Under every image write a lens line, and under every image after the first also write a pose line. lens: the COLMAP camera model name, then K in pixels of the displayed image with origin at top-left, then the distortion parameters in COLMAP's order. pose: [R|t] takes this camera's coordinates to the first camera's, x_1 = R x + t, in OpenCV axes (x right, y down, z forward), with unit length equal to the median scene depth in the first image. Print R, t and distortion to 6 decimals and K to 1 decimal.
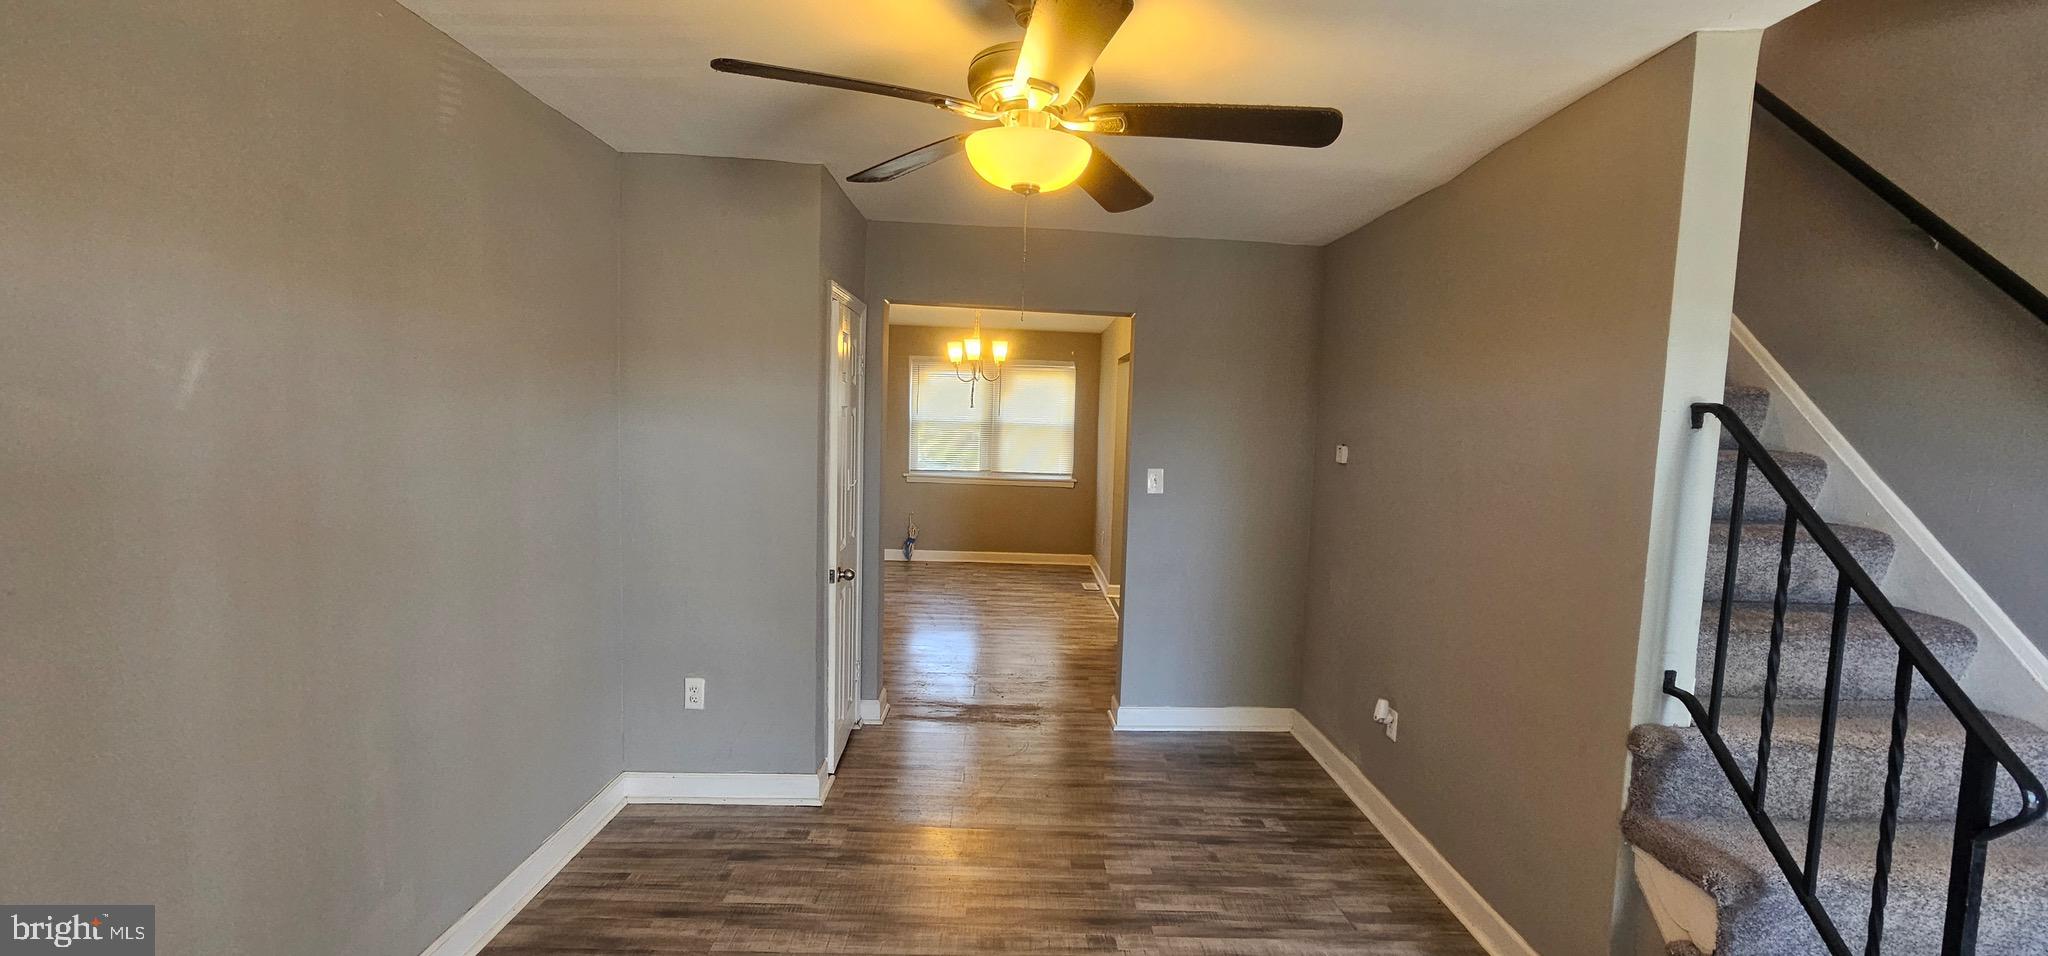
lens RADIAL K [[837.0, 0, 1030.6], [0, 837.0, 486.6], [0, 0, 1]] dist [-0.002265, 0.000664]
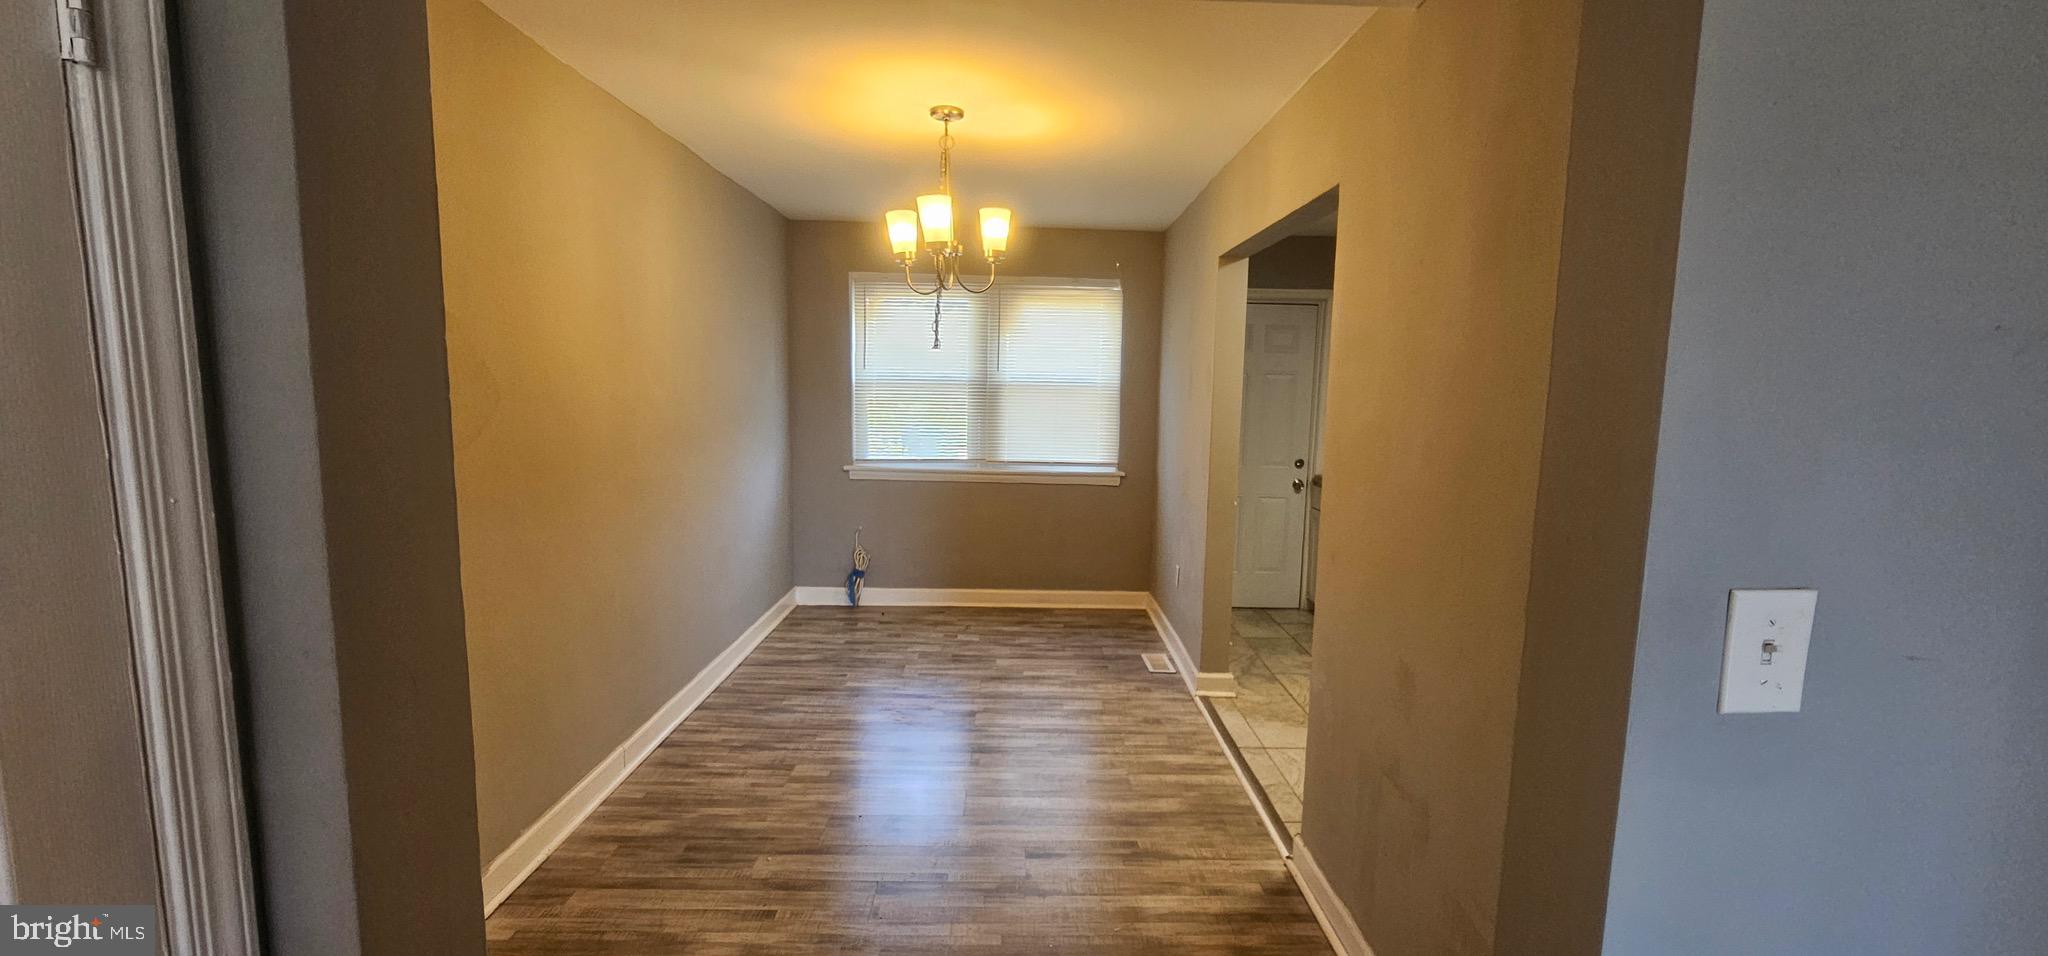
lens RADIAL K [[837.0, 0, 1034.8], [0, 837.0, 487.7], [0, 0, 1]] dist [-0.002265, 0.000664]
pose [[0.999961, -0.008844, -0.000455, -0.030914], [0.008856, 0.998872, 0.046656, -0.074365], [0.000042, -0.046658, 0.998911, 1.063139]]
